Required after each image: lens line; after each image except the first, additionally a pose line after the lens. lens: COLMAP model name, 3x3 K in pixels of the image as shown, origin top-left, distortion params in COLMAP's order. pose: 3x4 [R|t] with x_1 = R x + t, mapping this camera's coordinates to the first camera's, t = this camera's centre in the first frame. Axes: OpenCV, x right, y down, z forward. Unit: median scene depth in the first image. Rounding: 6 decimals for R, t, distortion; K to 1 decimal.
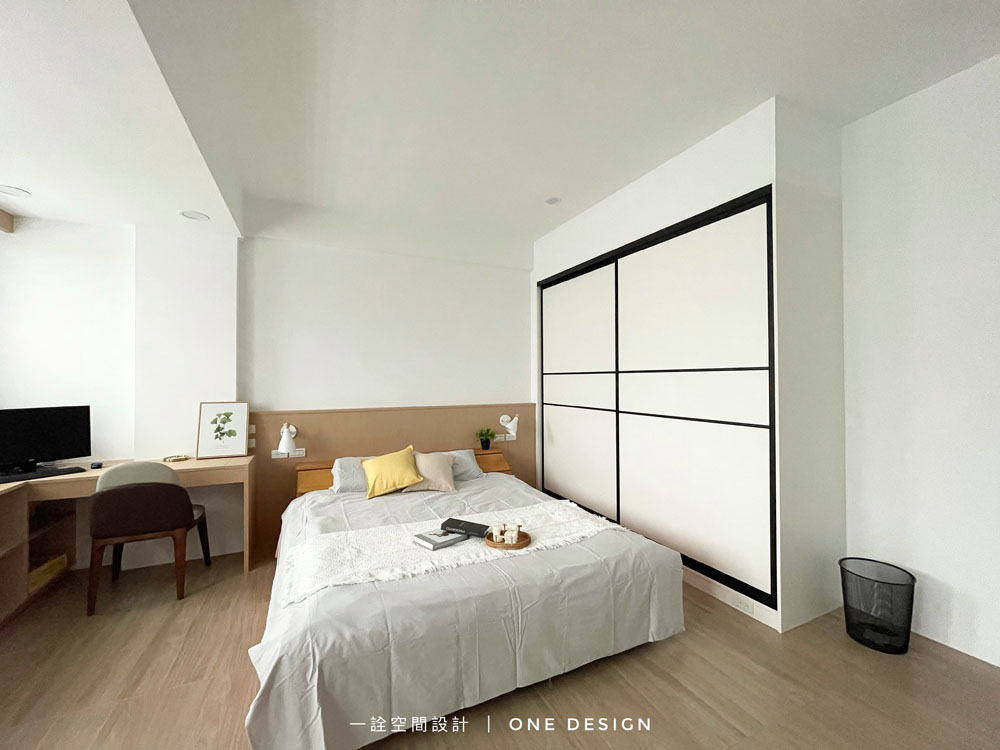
lens RADIAL K [[405.2, 0, 494.3], [0, 405.2, 373.7], [0, 0, 1]] dist [0.001193, -0.000650]
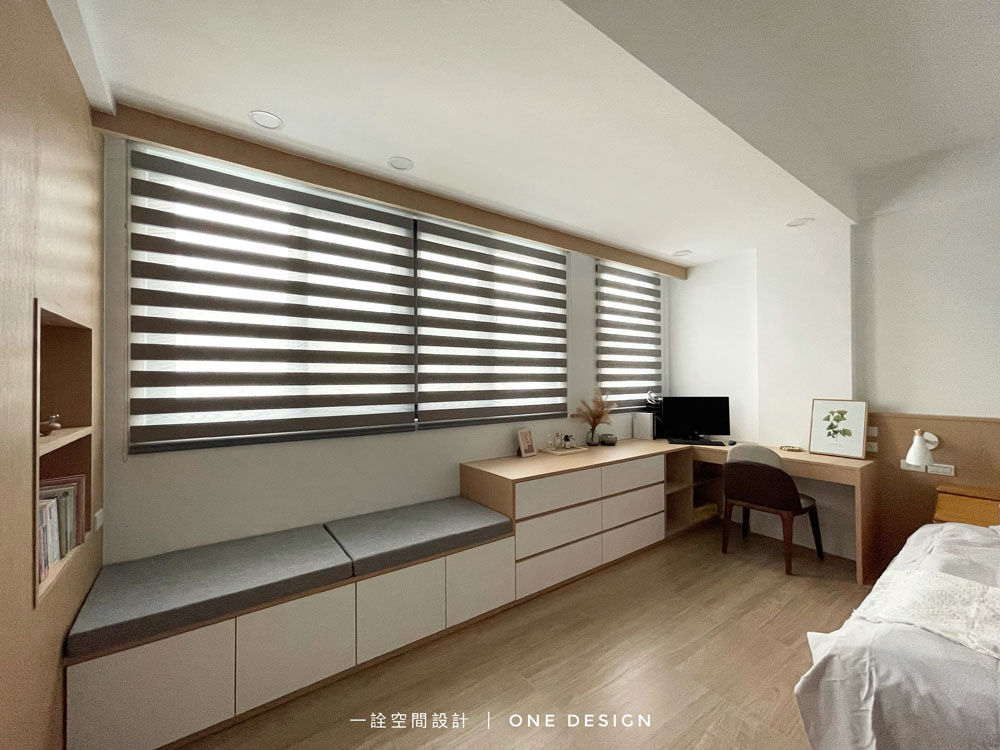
lens RADIAL K [[405.2, 0, 493.5], [0, 405.2, 370.4], [0, 0, 1]] dist [0.001193, -0.000650]
pose [[0.195171, -0.019142, -0.980582, 0.137076], [0.019564, 0.999687, -0.015621, -0.001467], [0.980574, -0.016136, 0.195484, -0.000982]]
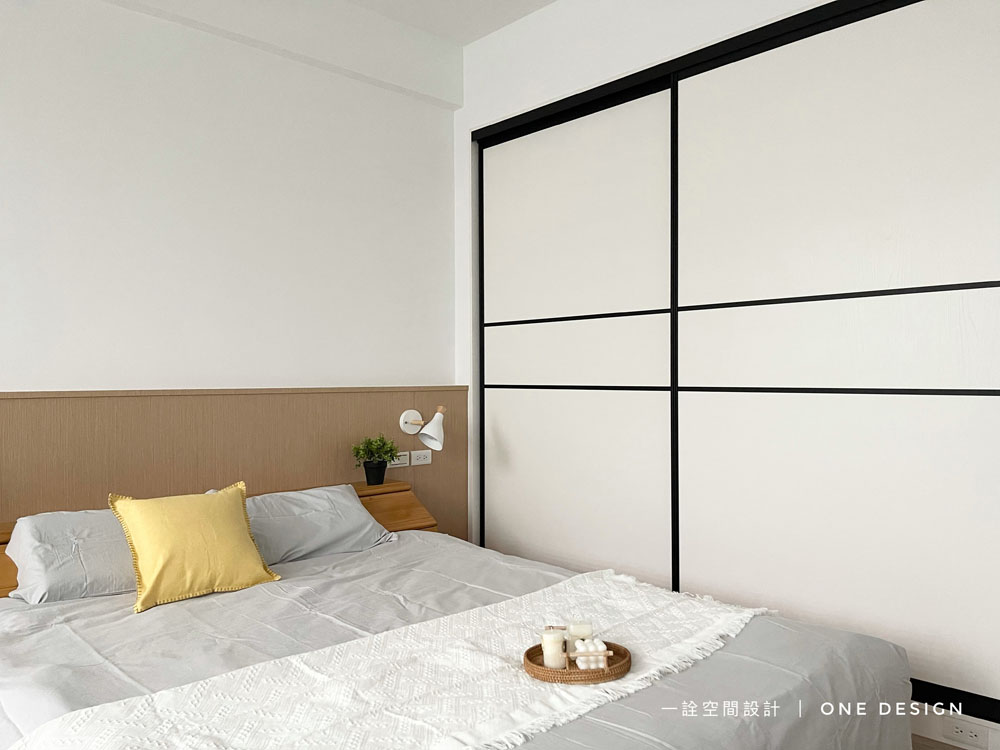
lens RADIAL K [[759.6, 0, 503.3], [0, 759.6, 374.5], [0, 0, 1]] dist [0.047815, -0.038103]
pose [[0.947793, 0.002345, 0.318876, -0.210998], [-0.005112, 0.999956, 0.007839, 0.075455], [-0.318844, -0.009060, 0.947764, 0.195729]]
